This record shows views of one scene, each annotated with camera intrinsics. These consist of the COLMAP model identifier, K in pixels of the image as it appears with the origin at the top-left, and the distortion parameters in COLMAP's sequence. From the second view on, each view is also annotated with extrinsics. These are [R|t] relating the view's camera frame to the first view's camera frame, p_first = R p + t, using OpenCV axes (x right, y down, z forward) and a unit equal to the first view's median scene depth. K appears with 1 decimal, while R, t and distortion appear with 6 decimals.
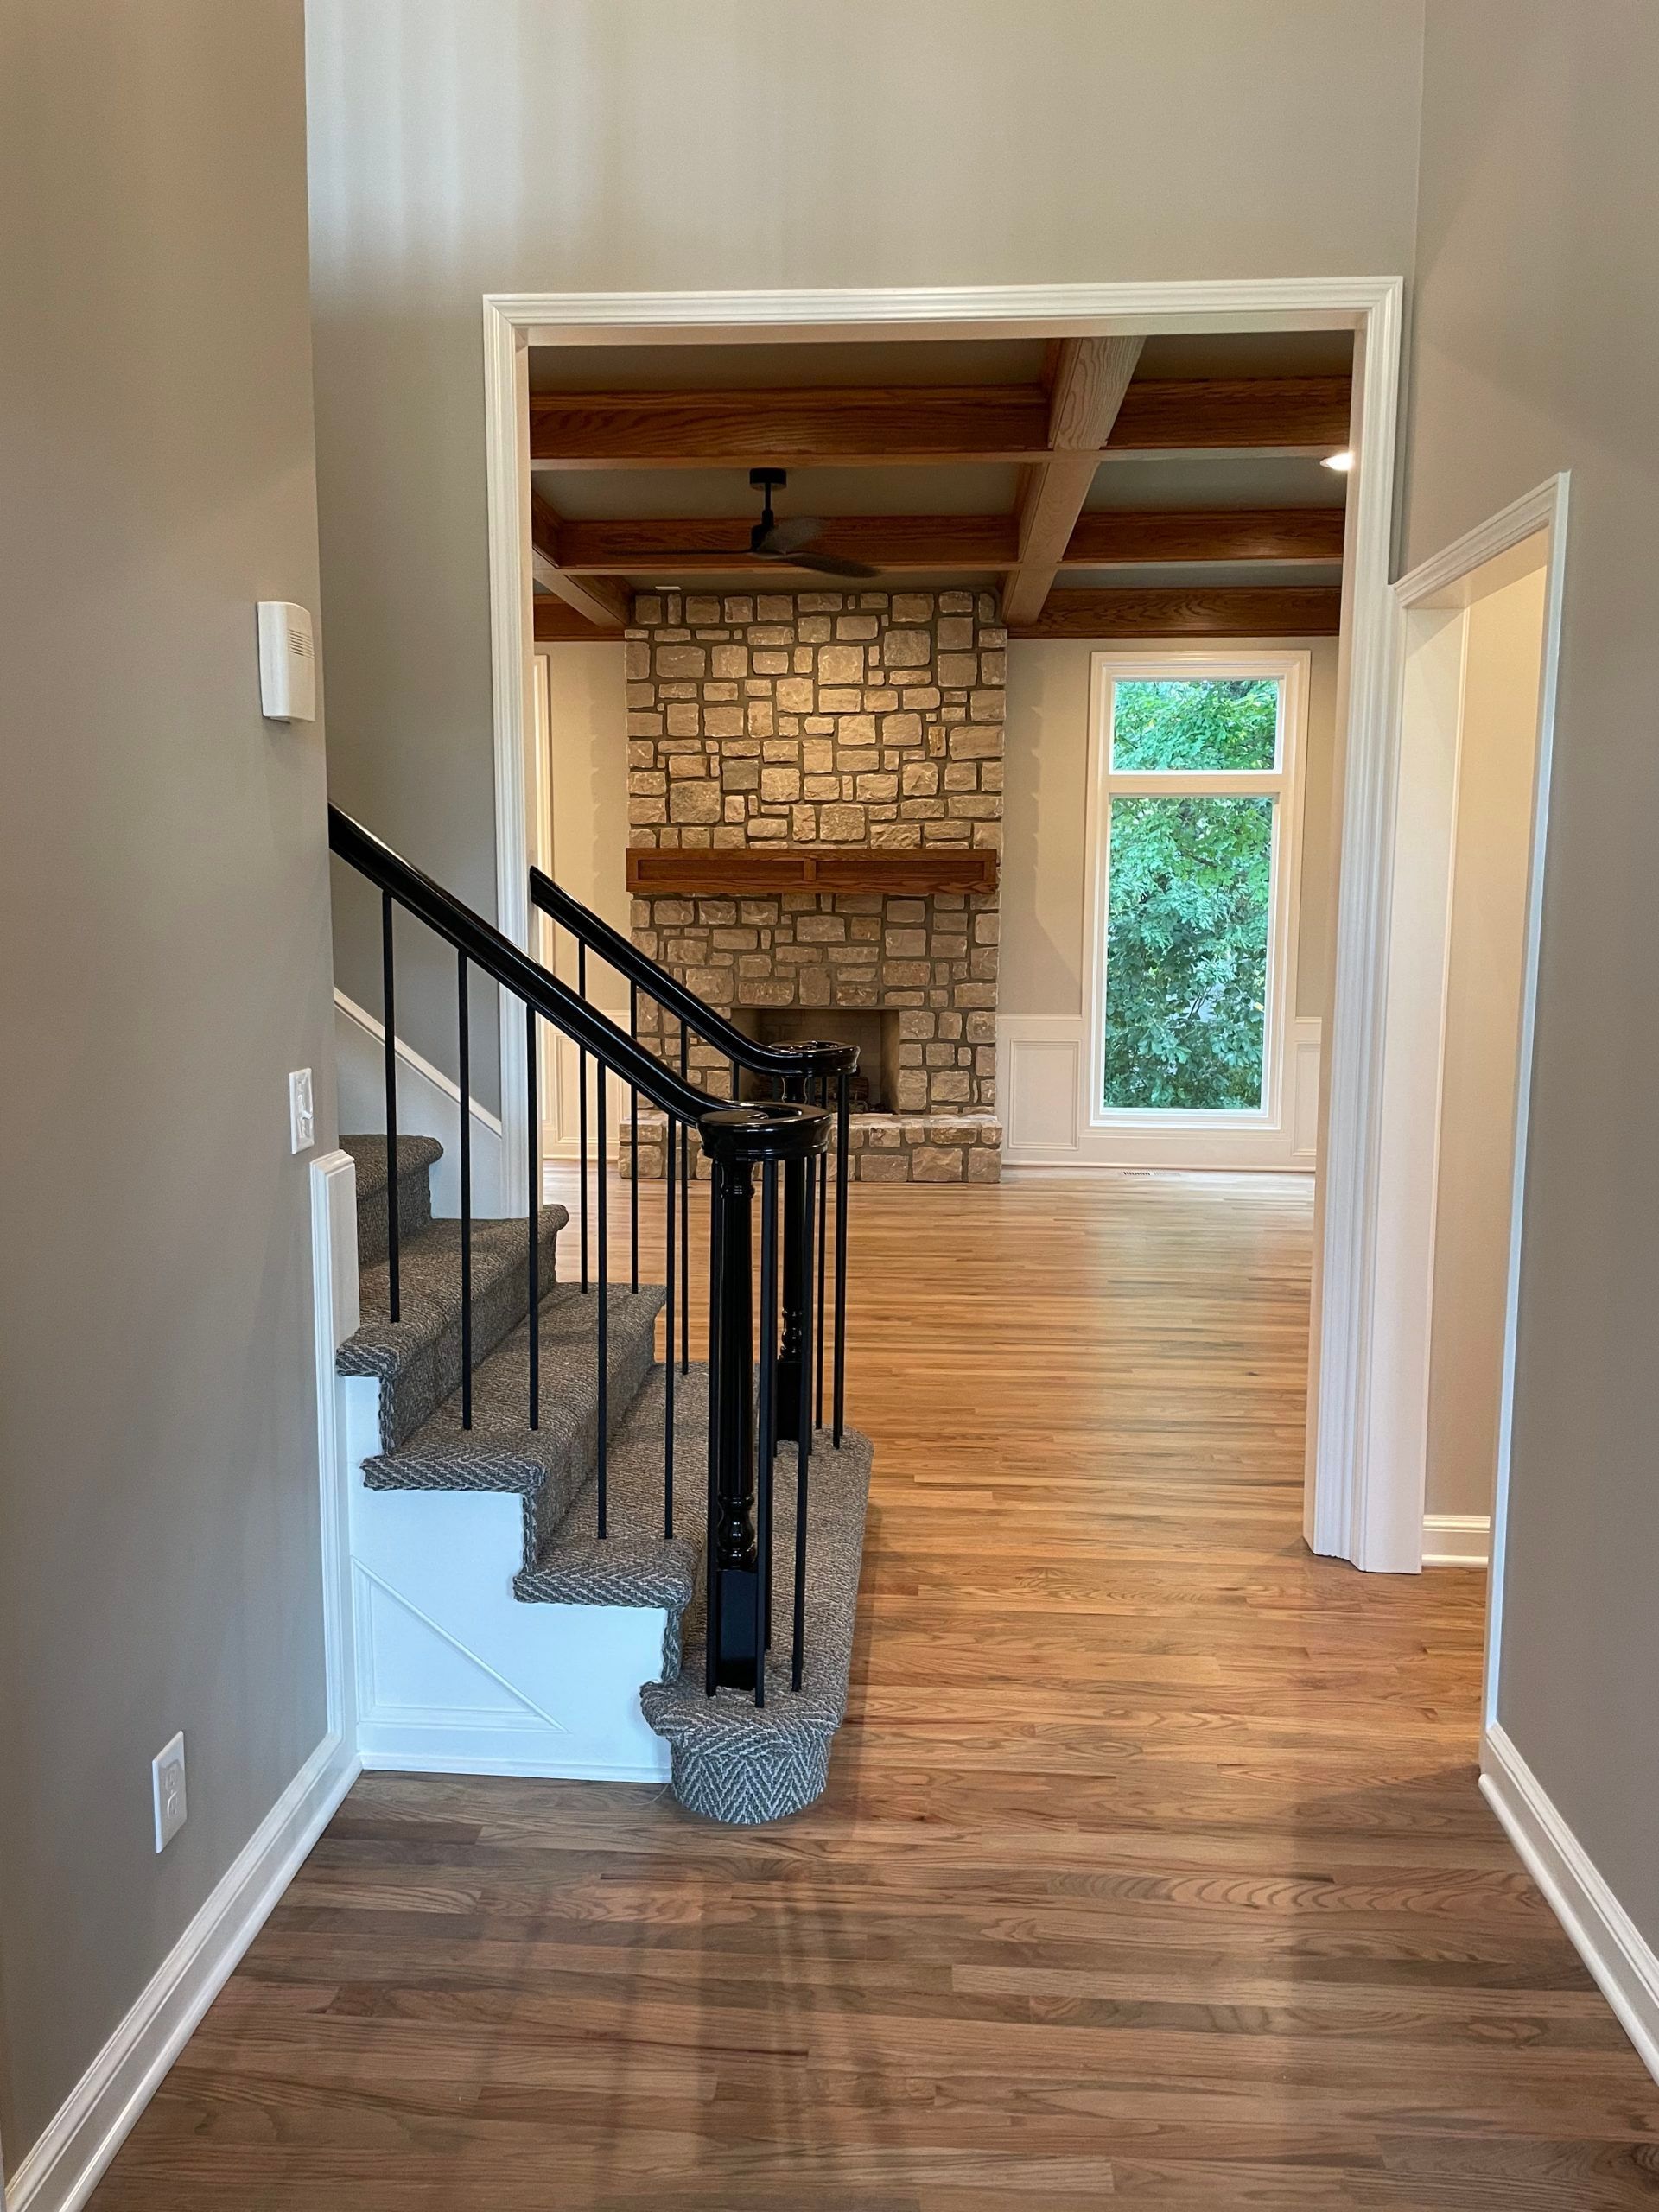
lens RADIAL K [[1661.6, 0, 825.3], [0, 1661.6, 1103.4], [0, 0, 1]] dist [0.057271, -0.000016]
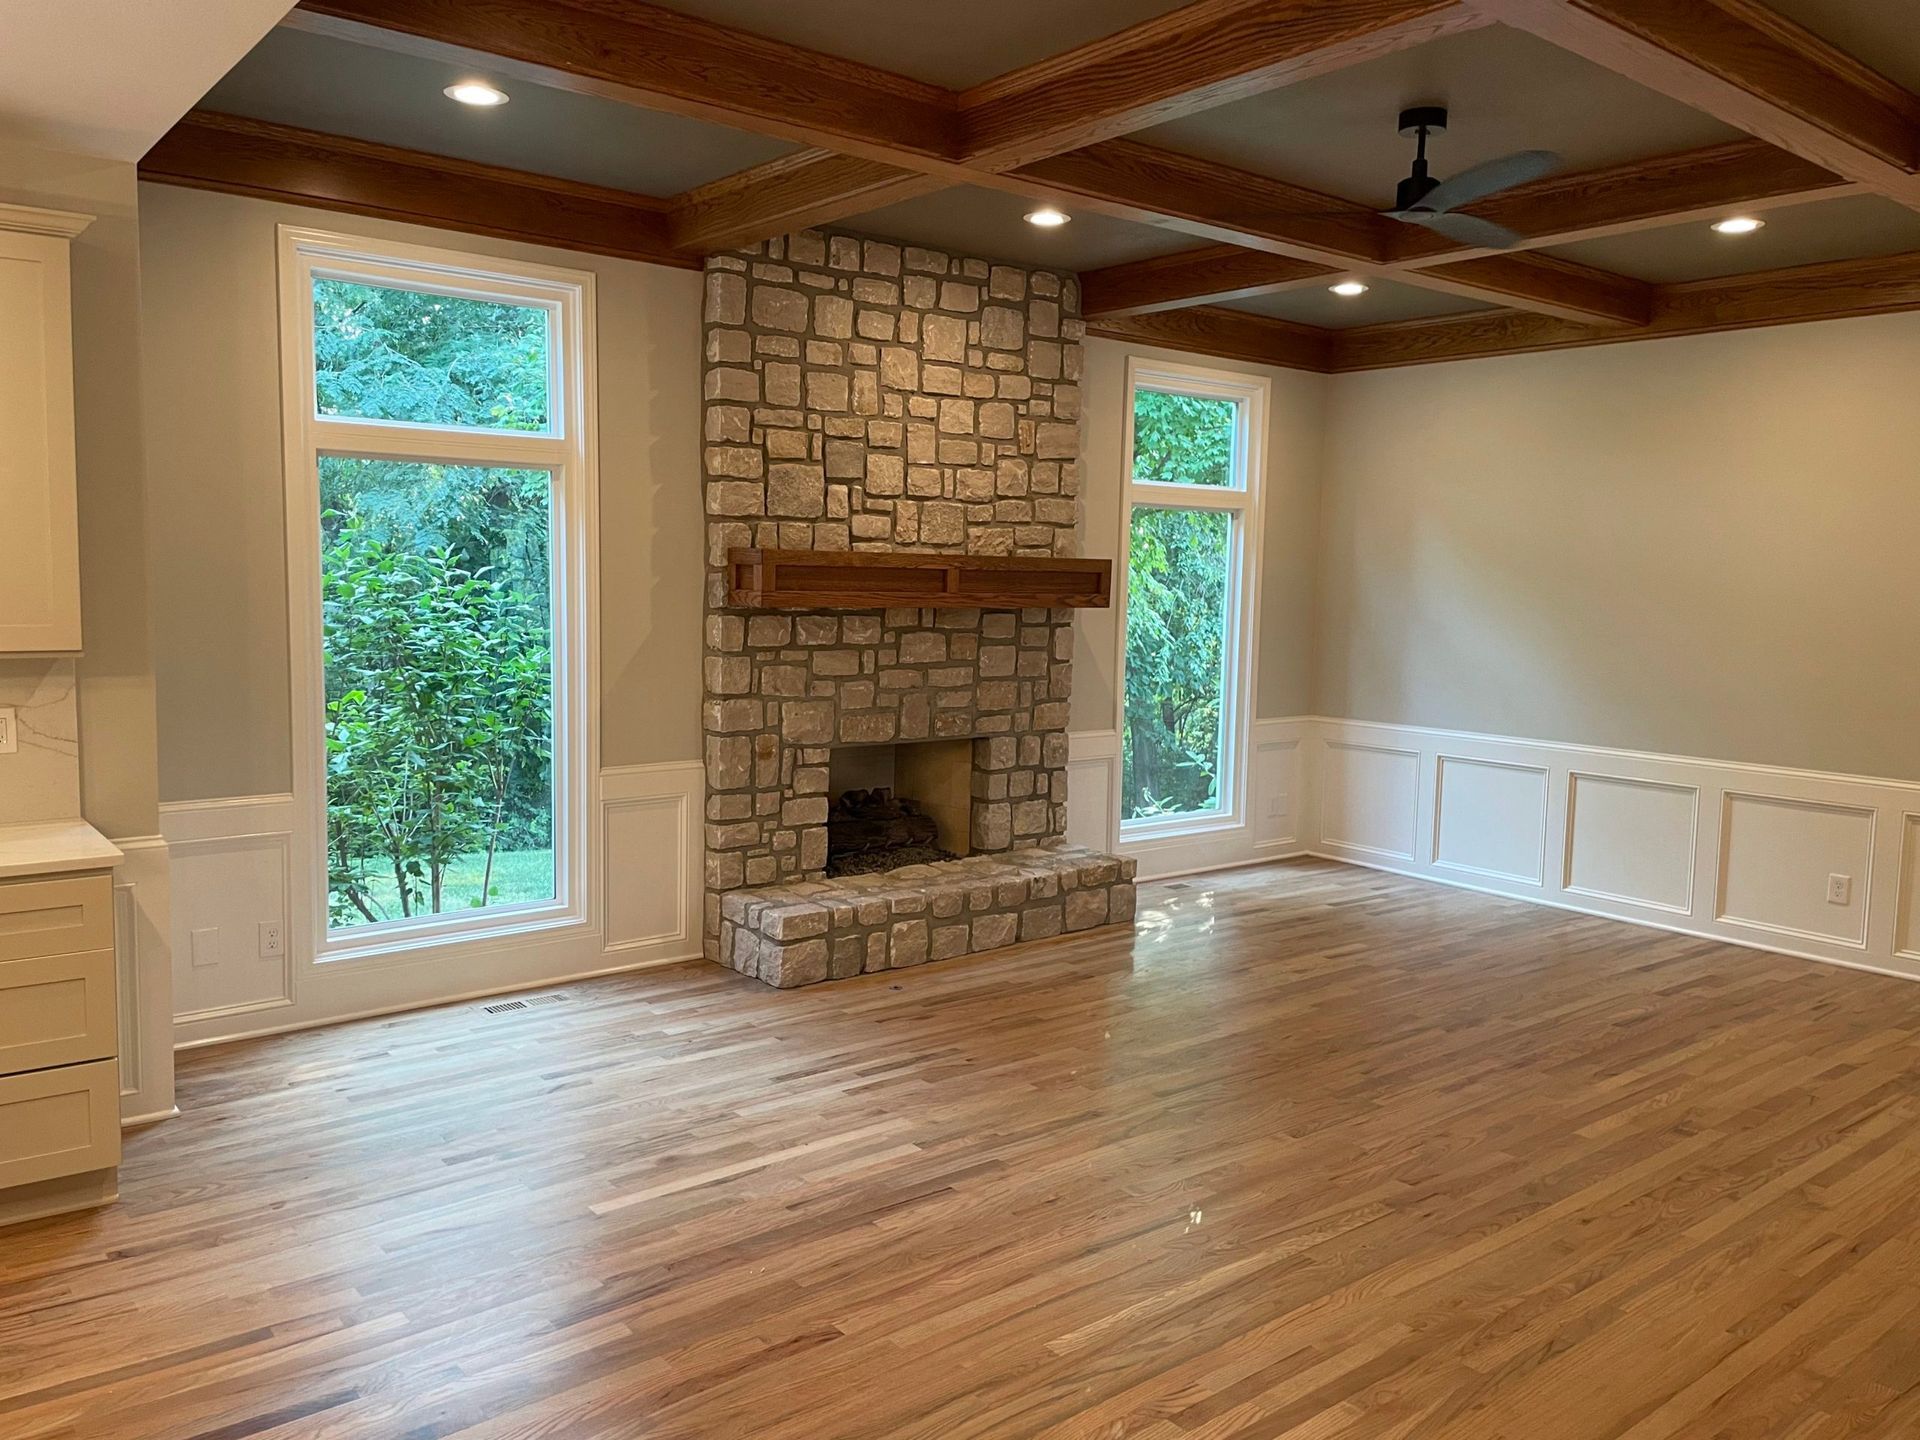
lens RADIAL K [[1442.2, 0, 958.6], [0, 1442.2, 720.1], [0, 0, 1]] dist [0.057271, -0.000016]
pose [[0.737469, -0.058458, 0.672846, -0.487801], [0.065358, 0.997748, 0.015051, -0.078971], [-0.672211, 0.032876, 0.739629, 0.452598]]
